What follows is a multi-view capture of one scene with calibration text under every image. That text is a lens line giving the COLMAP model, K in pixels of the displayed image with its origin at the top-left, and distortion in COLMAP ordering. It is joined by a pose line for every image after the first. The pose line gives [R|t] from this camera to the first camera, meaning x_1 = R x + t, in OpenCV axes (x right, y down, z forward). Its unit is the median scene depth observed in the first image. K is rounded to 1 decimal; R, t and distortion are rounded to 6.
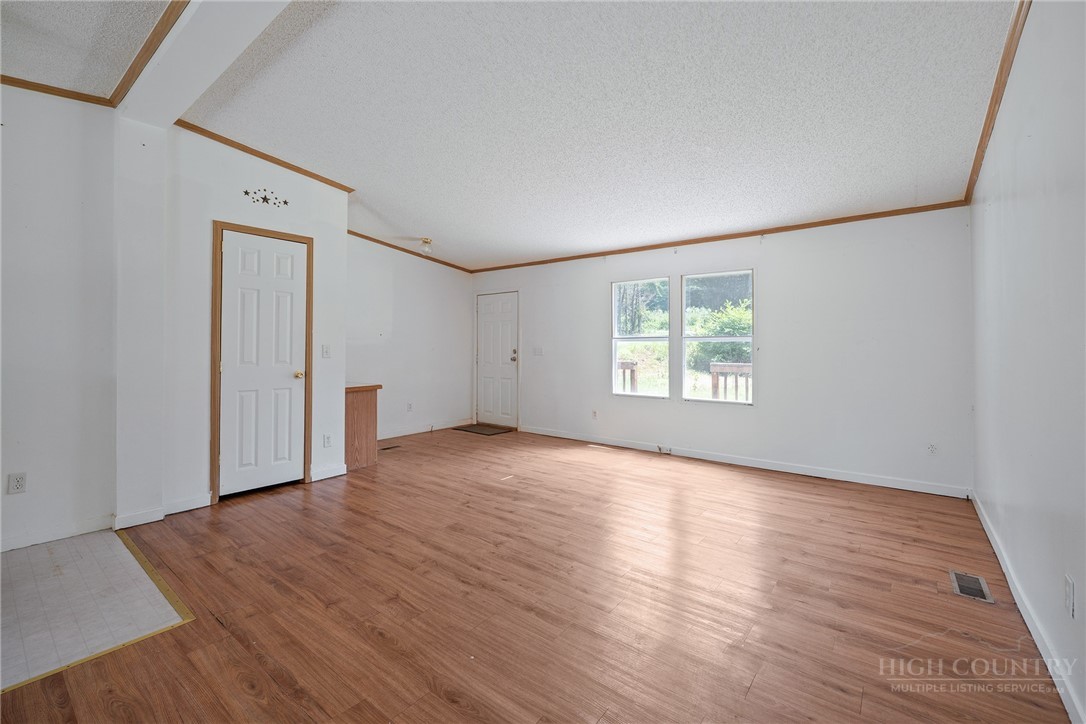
lens RADIAL K [[458.8, 0, 554.9], [0, 458.8, 343.9], [0, 0, 1]] dist [-0.008044, -0.000145]
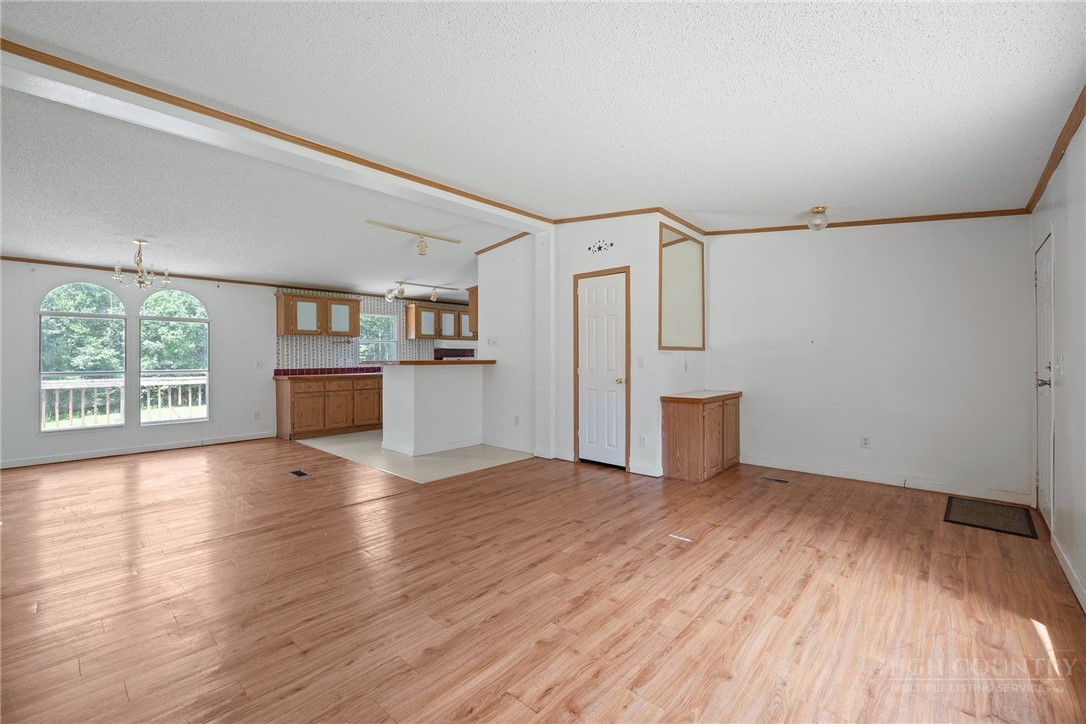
lens RADIAL K [[458.8, 0, 544.7], [0, 458.8, 355.5], [0, 0, 1]] dist [-0.008044, -0.000145]
pose [[-0.092560, -0.003332, -0.995702, 0.737234], [0.011022, 0.999930, -0.004371, 0.002844], [0.995646, -0.011379, -0.092517, 0.982556]]
